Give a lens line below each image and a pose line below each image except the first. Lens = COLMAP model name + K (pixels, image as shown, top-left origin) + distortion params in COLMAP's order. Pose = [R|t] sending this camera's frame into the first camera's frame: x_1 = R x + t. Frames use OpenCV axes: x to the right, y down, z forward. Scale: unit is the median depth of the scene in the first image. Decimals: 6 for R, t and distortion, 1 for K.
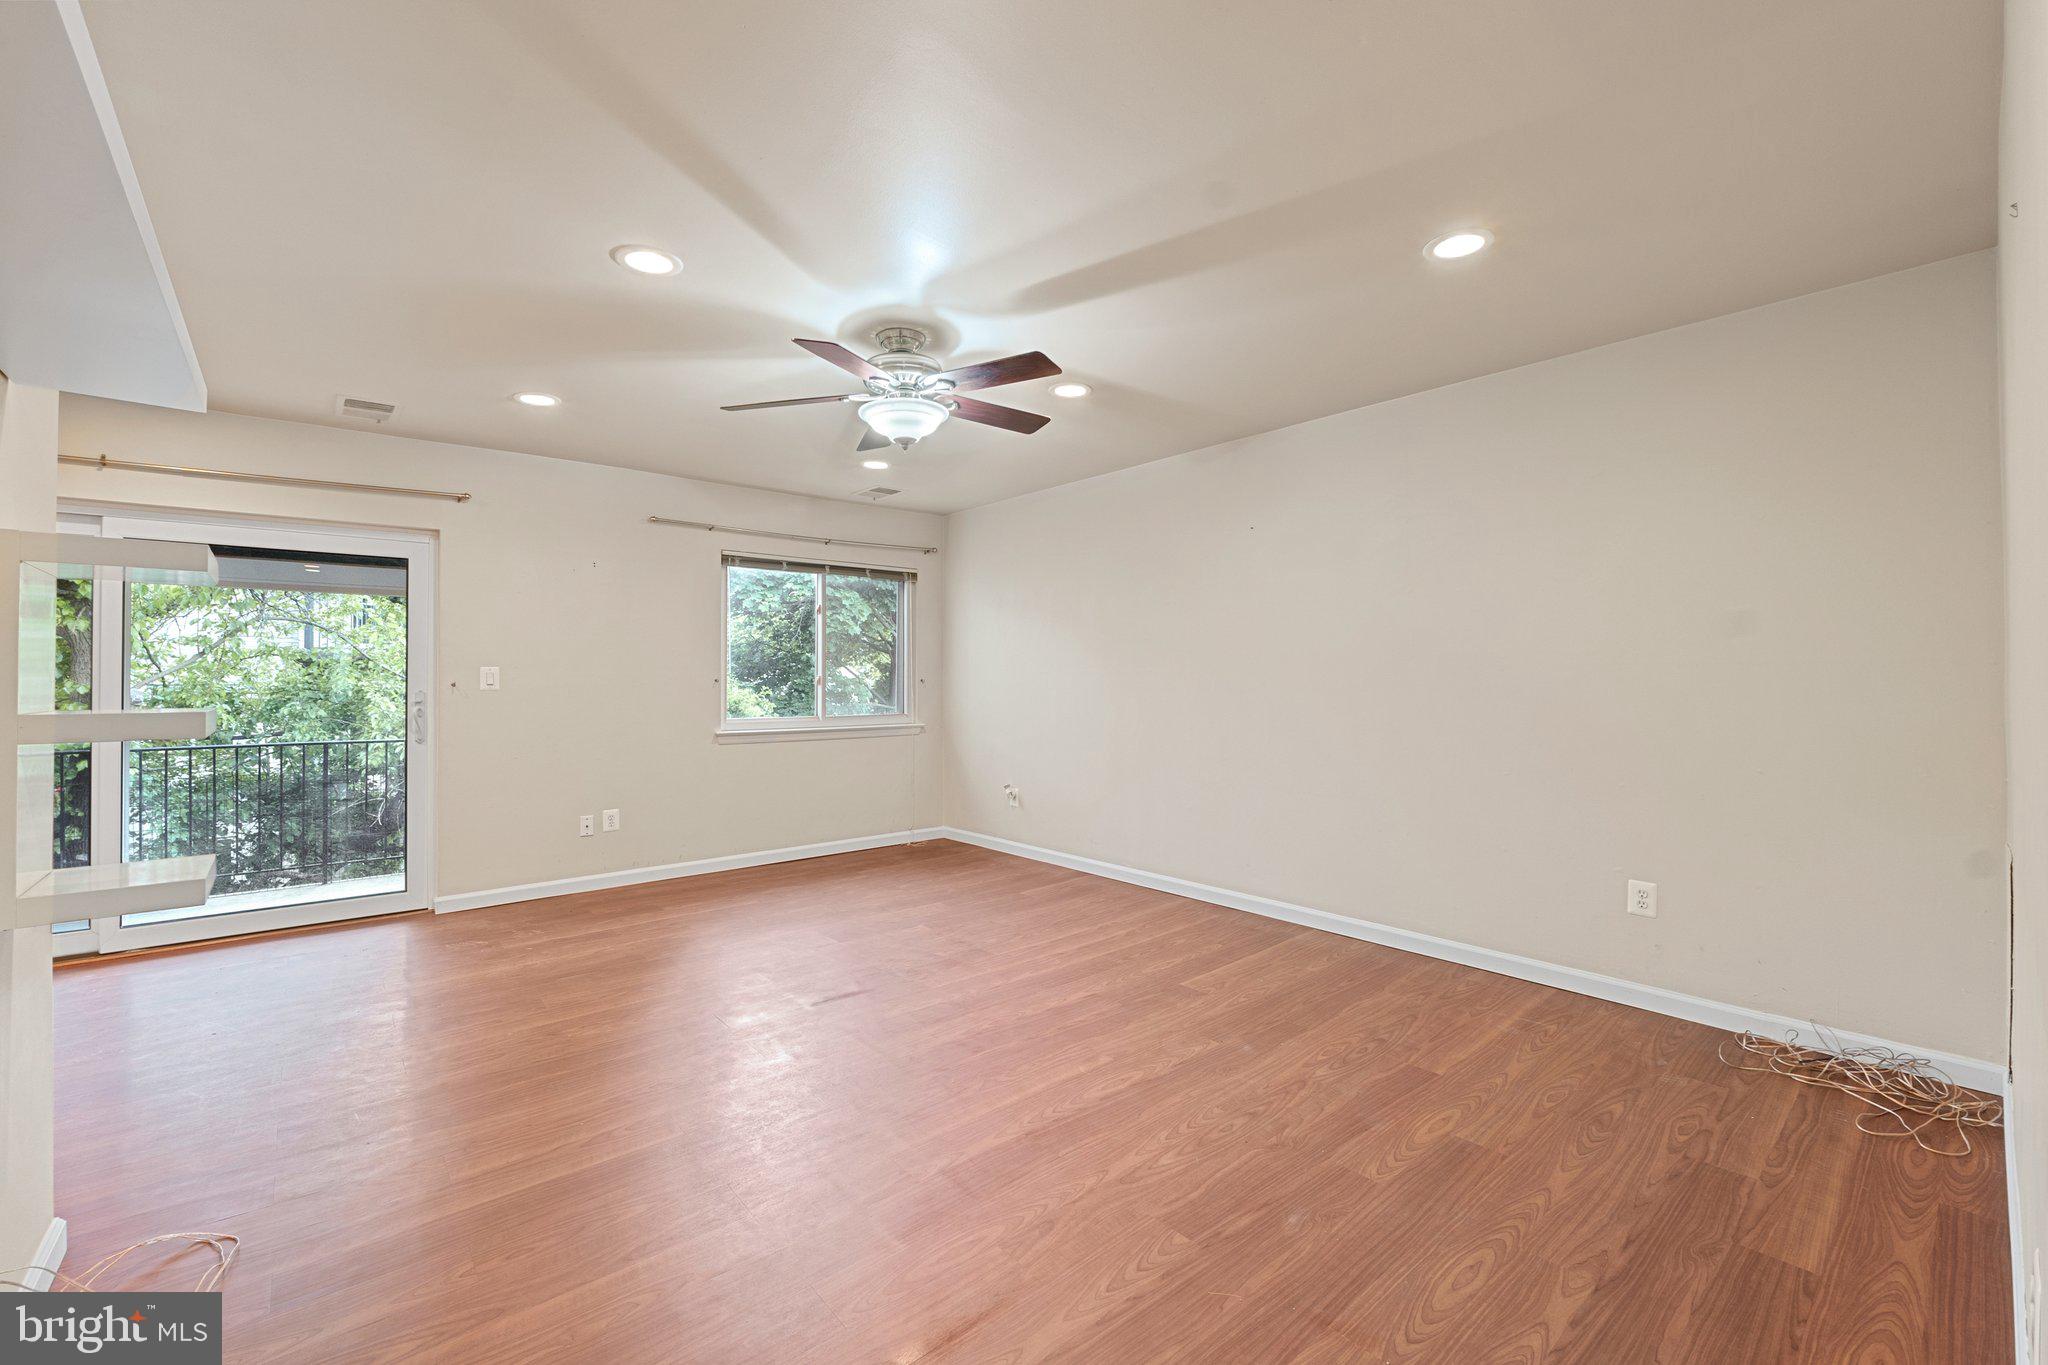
lens RADIAL K [[849.6, 0, 1040.6], [0, 849.6, 661.3], [0, 0, 1]] dist [-0.010487, 0.000450]
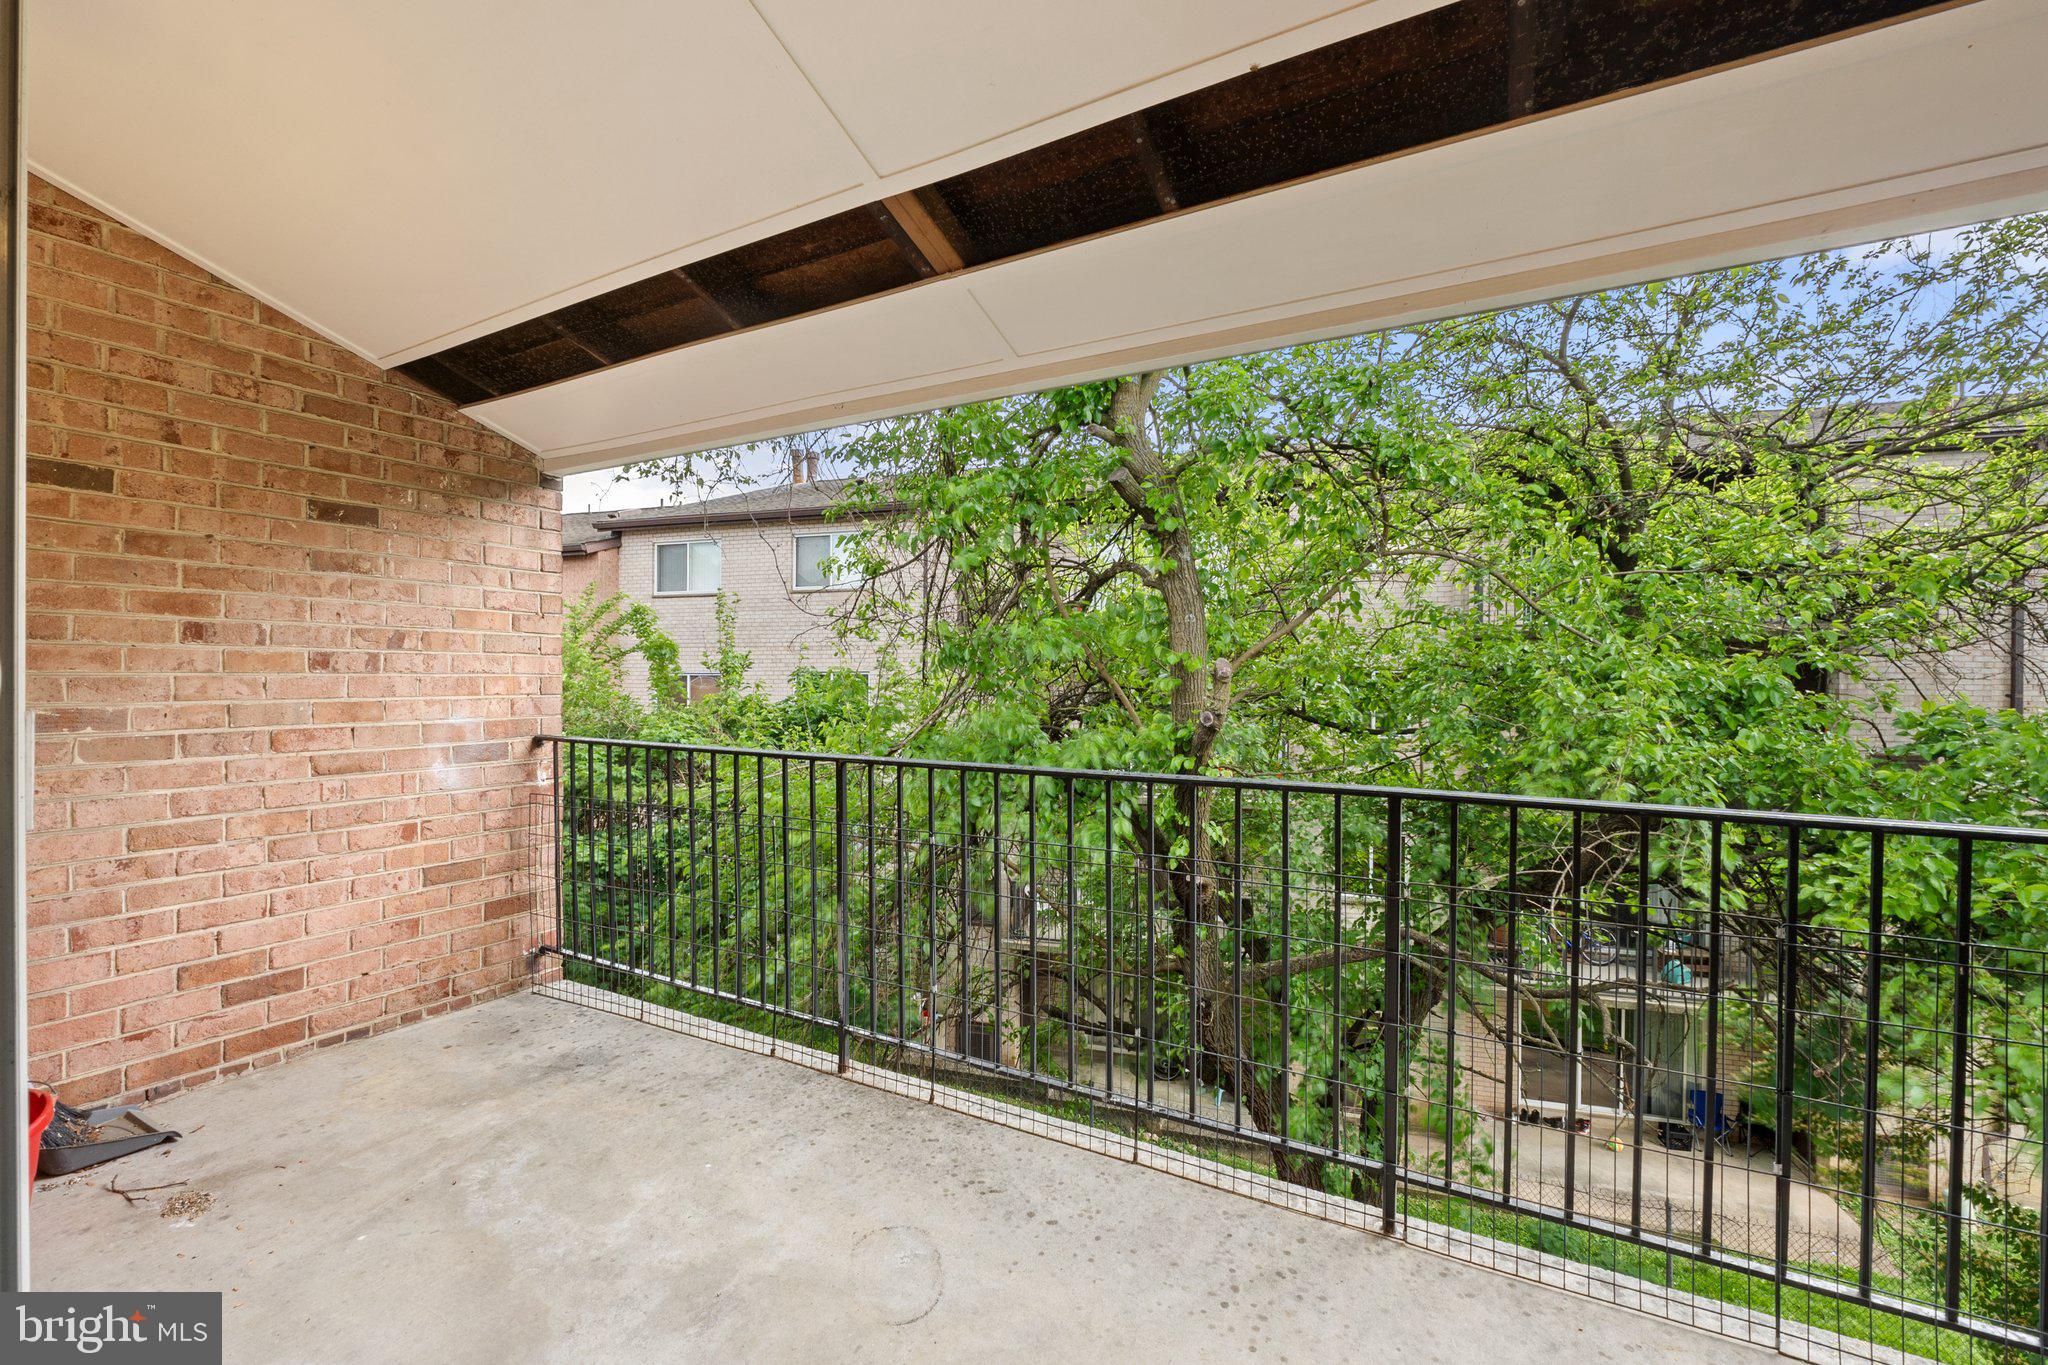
lens RADIAL K [[855.8, 0, 1028.0], [0, 855.8, 683.4], [0, 0, 1]] dist [-0.012931, 0.000643]
pose [[0.334116, 0.015421, -0.942406, -0.986020], [0.017266, 0.999598, 0.022478, 0.075221], [0.942374, -0.023782, 0.333715, 1.292429]]
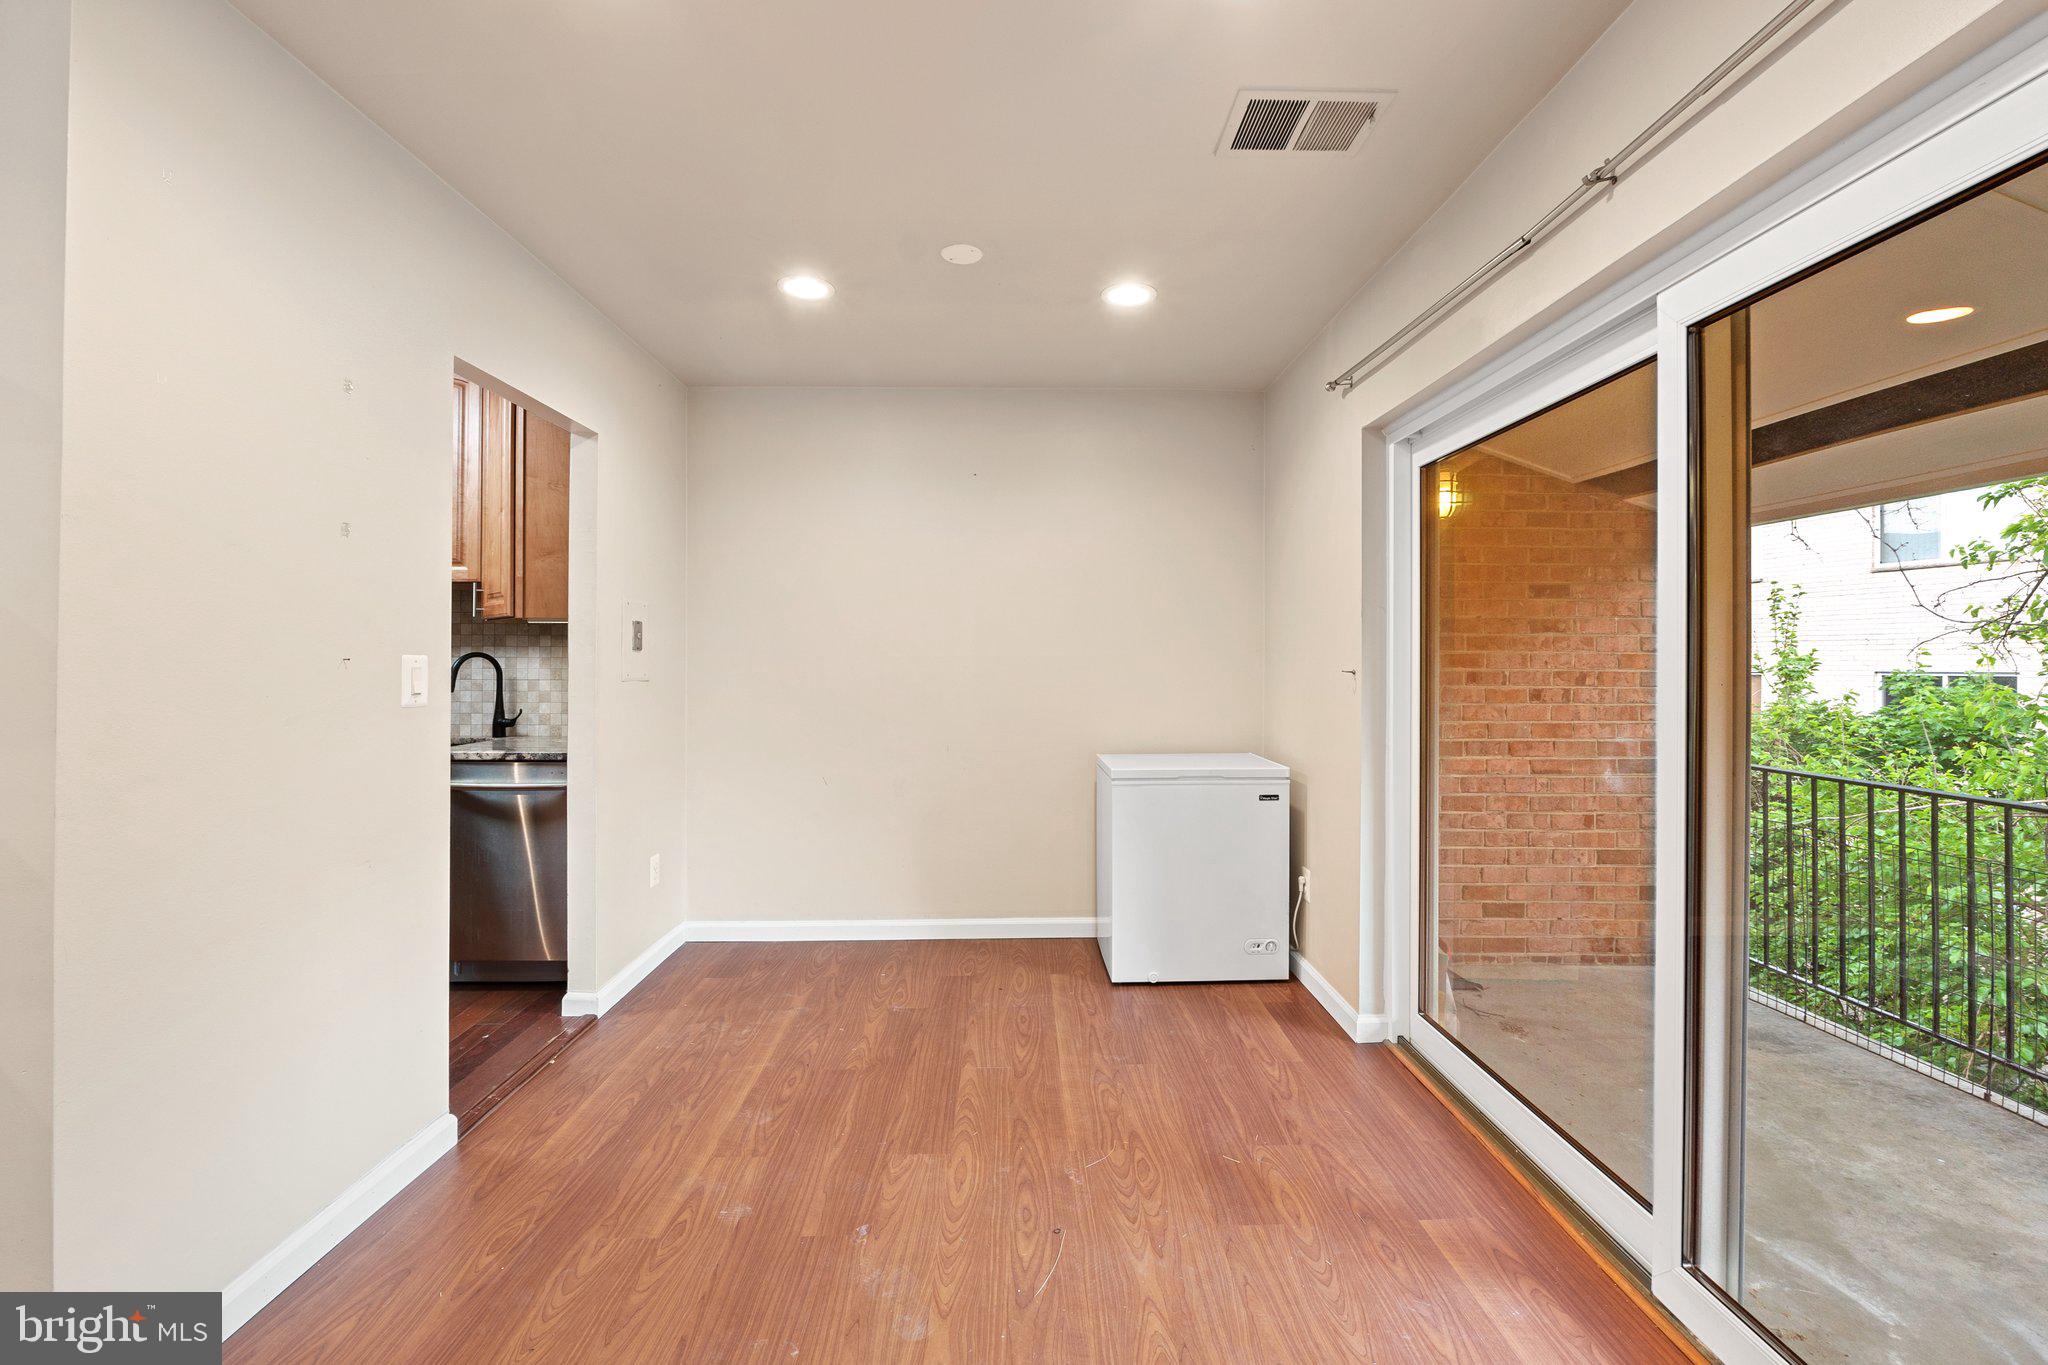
lens RADIAL K [[849.6, 0, 1040.6], [0, 849.6, 661.3], [0, 0, 1]] dist [-0.010487, 0.000450]
pose [[-0.636749, -0.001189, -0.771070, -0.639354], [0.016719, 0.999742, -0.015348, 0.021585], [0.770890, -0.022664, -0.636565, 1.149427]]
